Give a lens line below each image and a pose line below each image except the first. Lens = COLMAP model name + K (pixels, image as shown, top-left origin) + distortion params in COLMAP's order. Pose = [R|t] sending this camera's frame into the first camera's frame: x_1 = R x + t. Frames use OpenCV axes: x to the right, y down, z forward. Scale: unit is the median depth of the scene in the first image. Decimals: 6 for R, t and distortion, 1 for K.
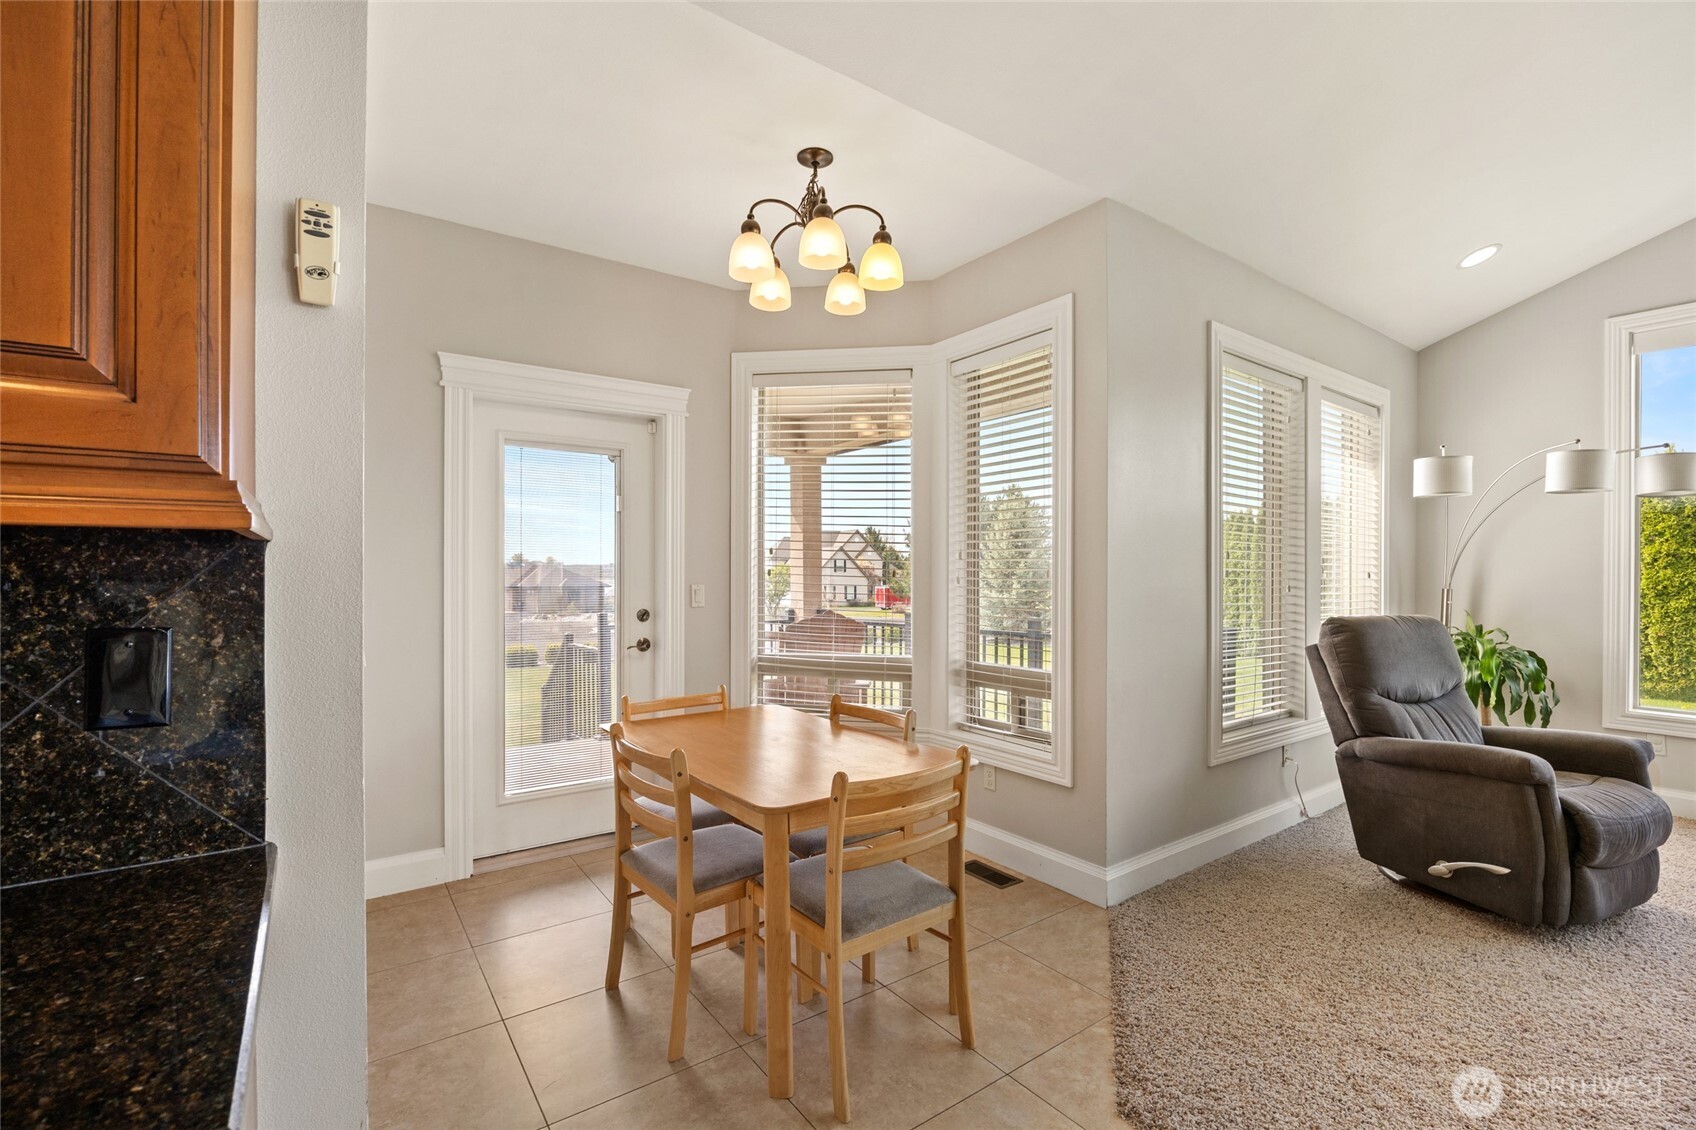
lens RADIAL K [[760.0, 0, 853.1], [0, 760.0, 572.0], [0, 0, 1]] dist [-0.002865, 0.000980]
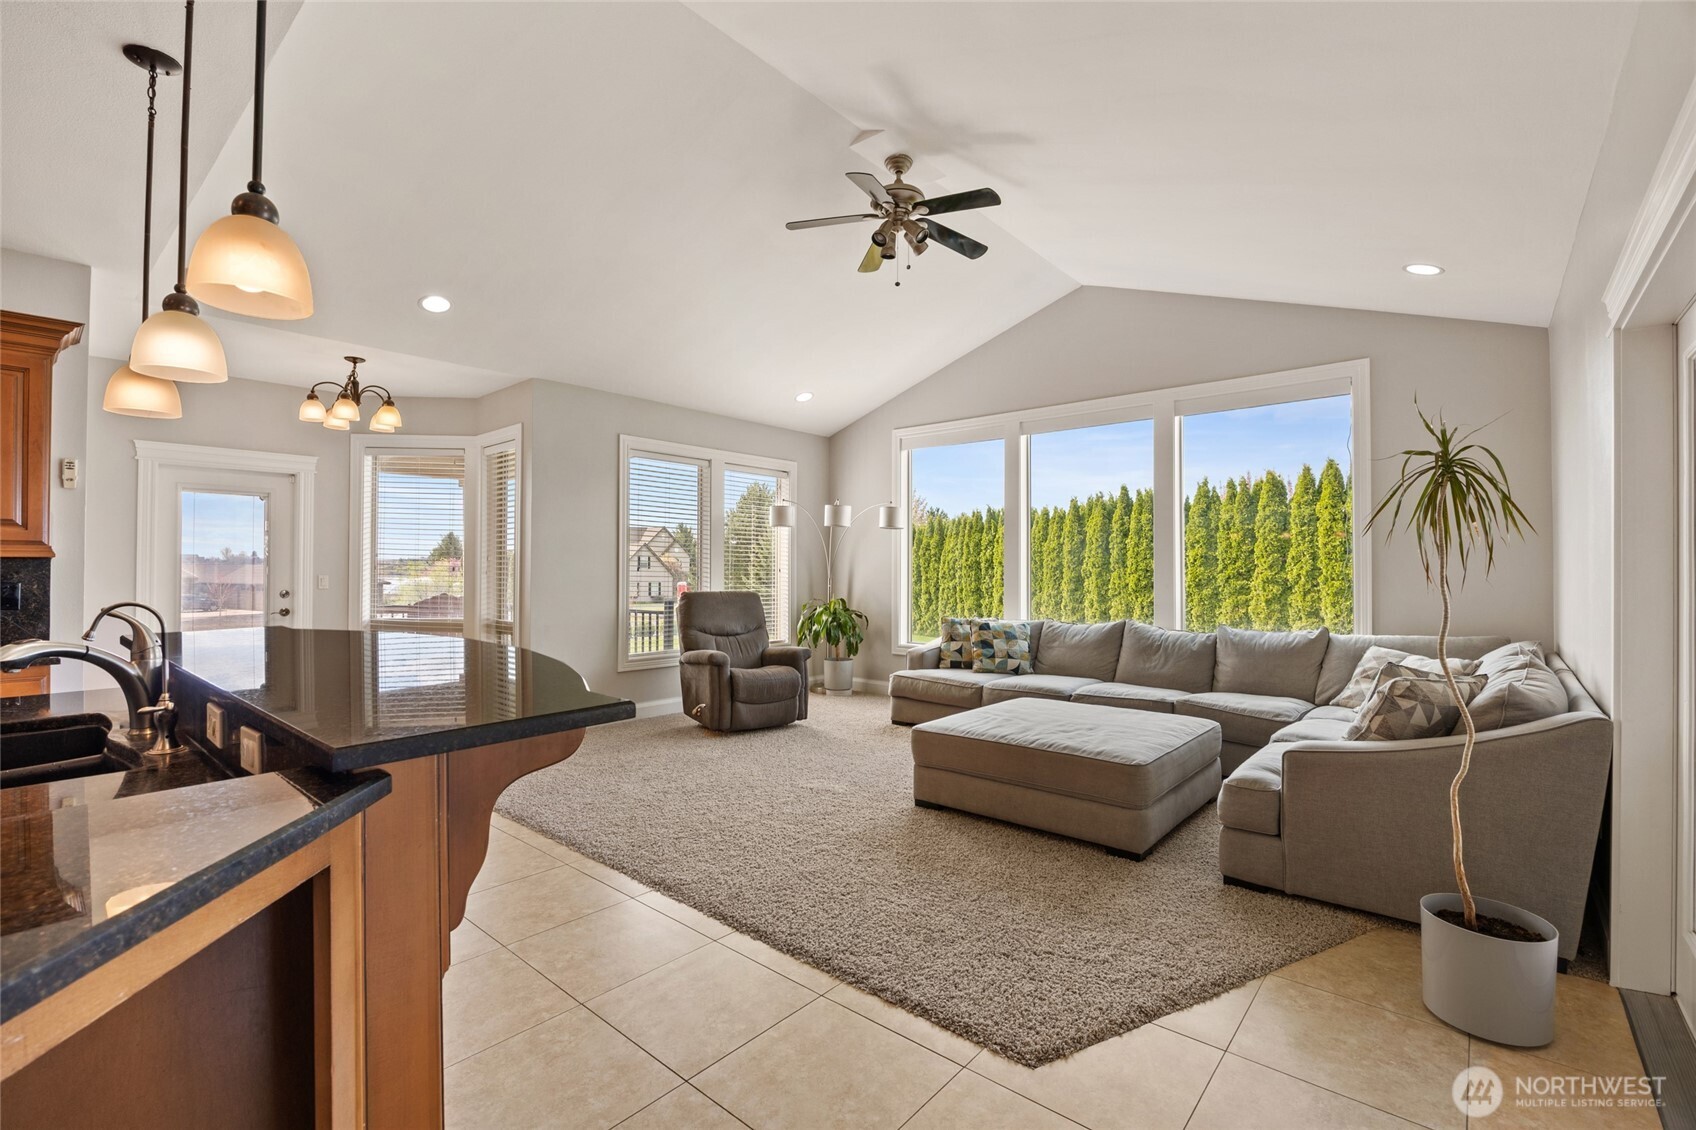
lens RADIAL K [[760.0, 0, 843.0], [0, 760.0, 560.9], [0, 0, 1]] dist [-0.002865, 0.000980]
pose [[0.975527, 0.003016, 0.219859, 0.504170], [-0.000700, 0.999943, -0.010613, 0.001710], [-0.219879, 0.010199, 0.975474, -0.803582]]
